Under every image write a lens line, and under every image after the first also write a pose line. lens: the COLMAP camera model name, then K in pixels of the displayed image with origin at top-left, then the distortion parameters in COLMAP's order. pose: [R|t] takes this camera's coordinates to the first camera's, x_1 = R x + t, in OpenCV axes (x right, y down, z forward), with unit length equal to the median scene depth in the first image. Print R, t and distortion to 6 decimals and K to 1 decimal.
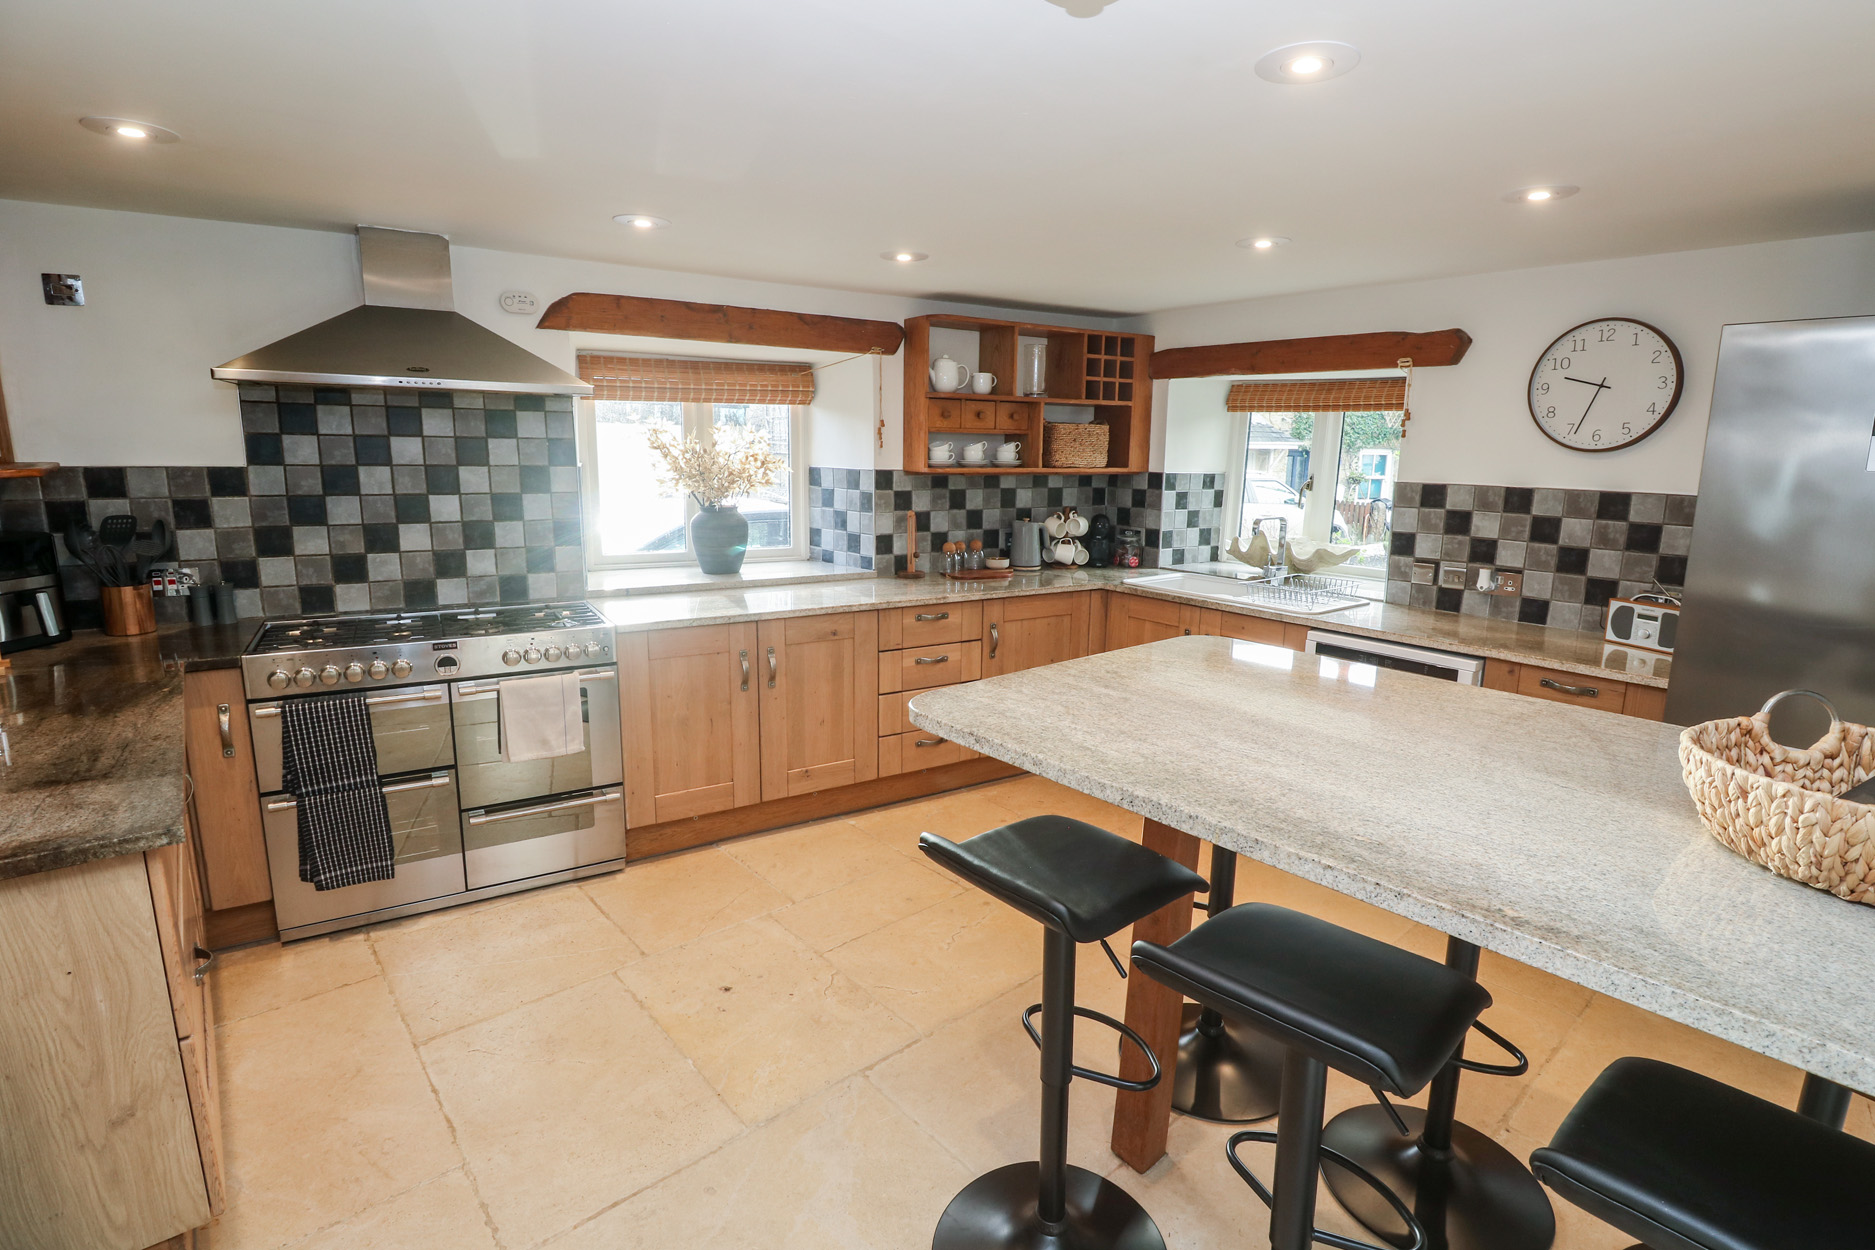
lens RADIAL K [[893.9, 0, 954.3], [0, 893.9, 606.0], [0, 0, 1]] dist [0.002091, -0.014152]
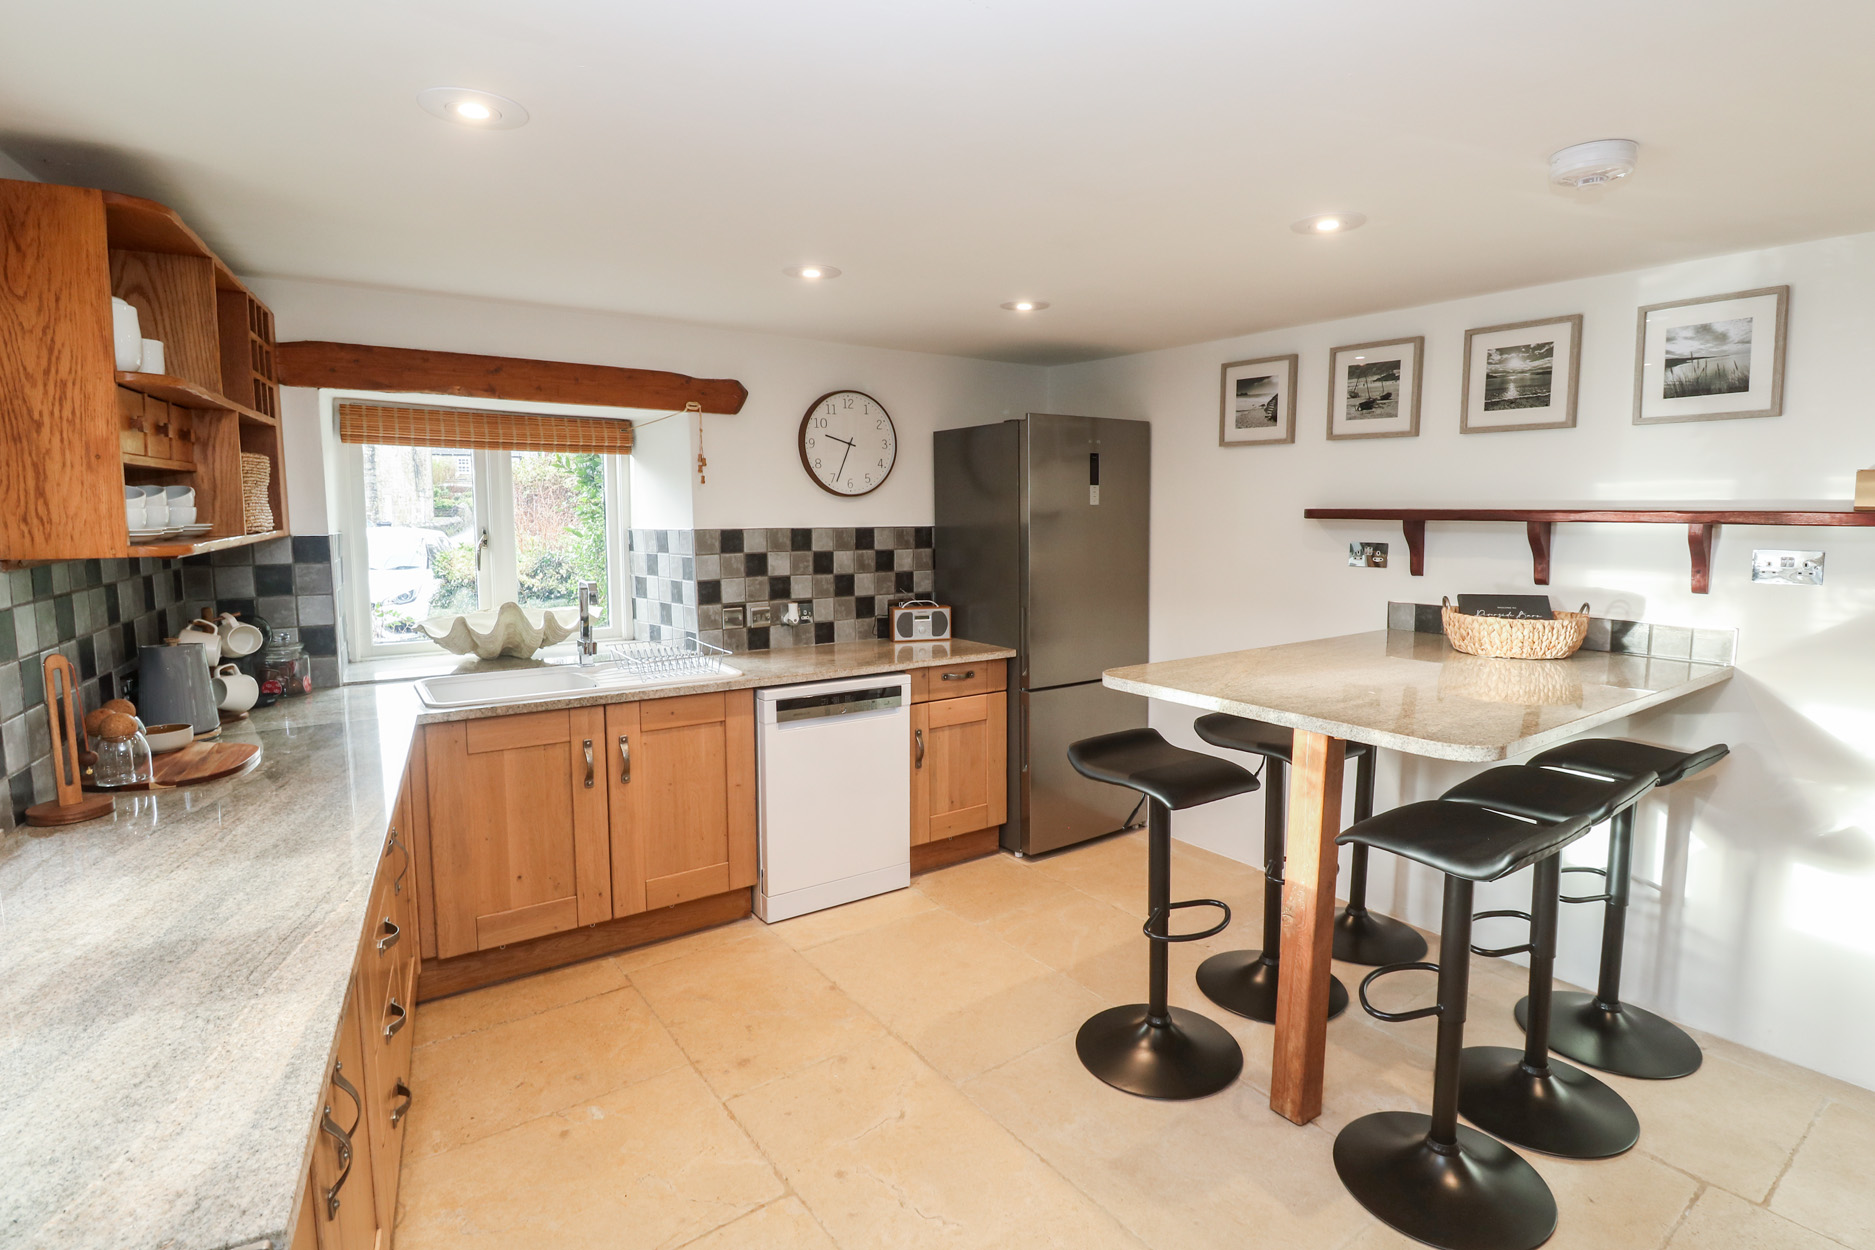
lens RADIAL K [[936.1, 0, 969.2], [0, 936.1, 603.1], [0, 0, 1]] dist [0.010244, -0.018260]
pose [[0.067274, -0.110922, 0.991550, -0.538896], [0.180253, 0.978799, 0.097266, -0.115949], [-0.981317, 0.172187, 0.085842, 0.698230]]
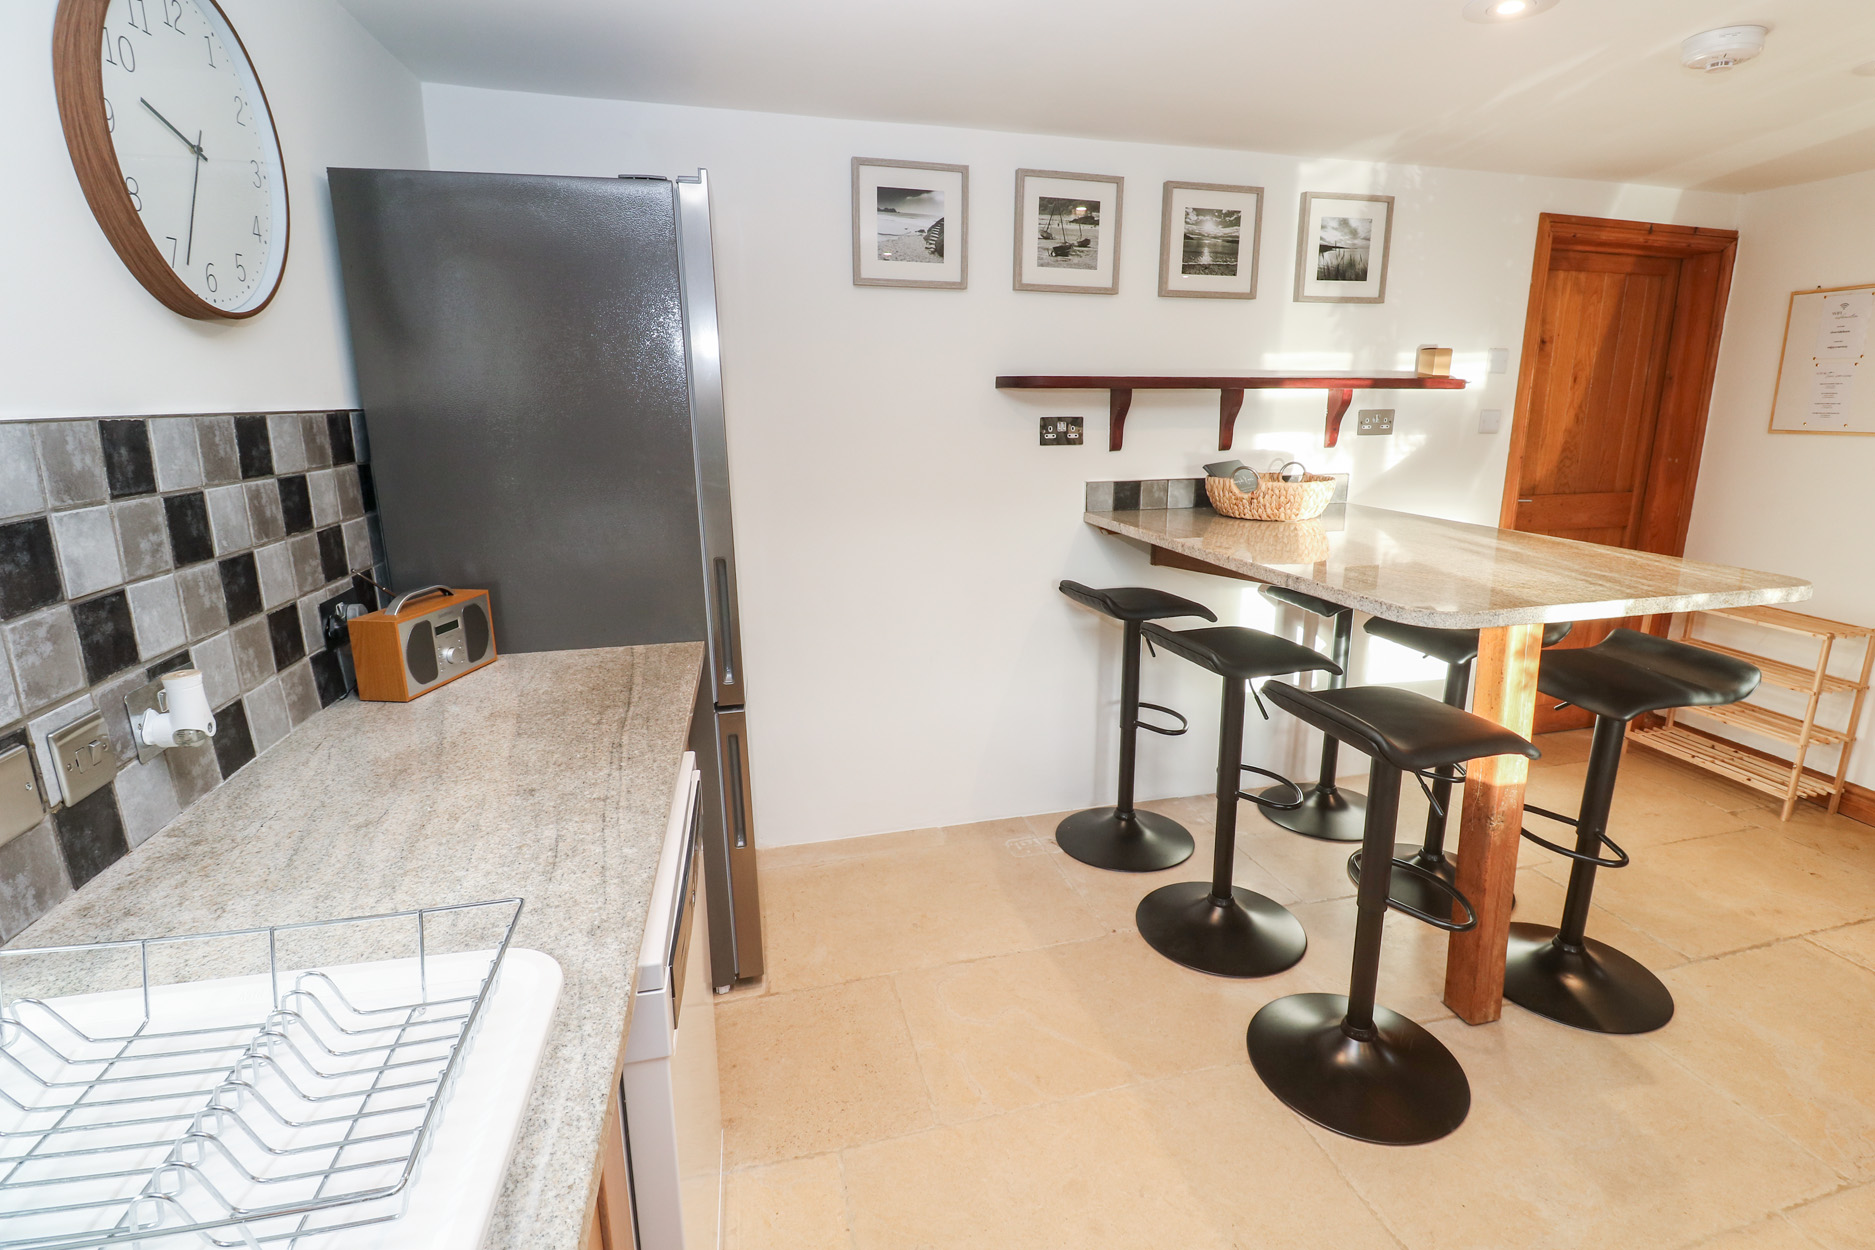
lens RADIAL K [[893.9, 0, 954.3], [0, 893.9, 606.0], [0, 0, 1]] dist [0.002091, -0.014152]
pose [[-0.900146, -0.104462, 0.422876, 0.212790], [0.073192, 0.920741, 0.383247, -0.169410], [-0.429395, 0.375929, -0.821156, 1.150605]]
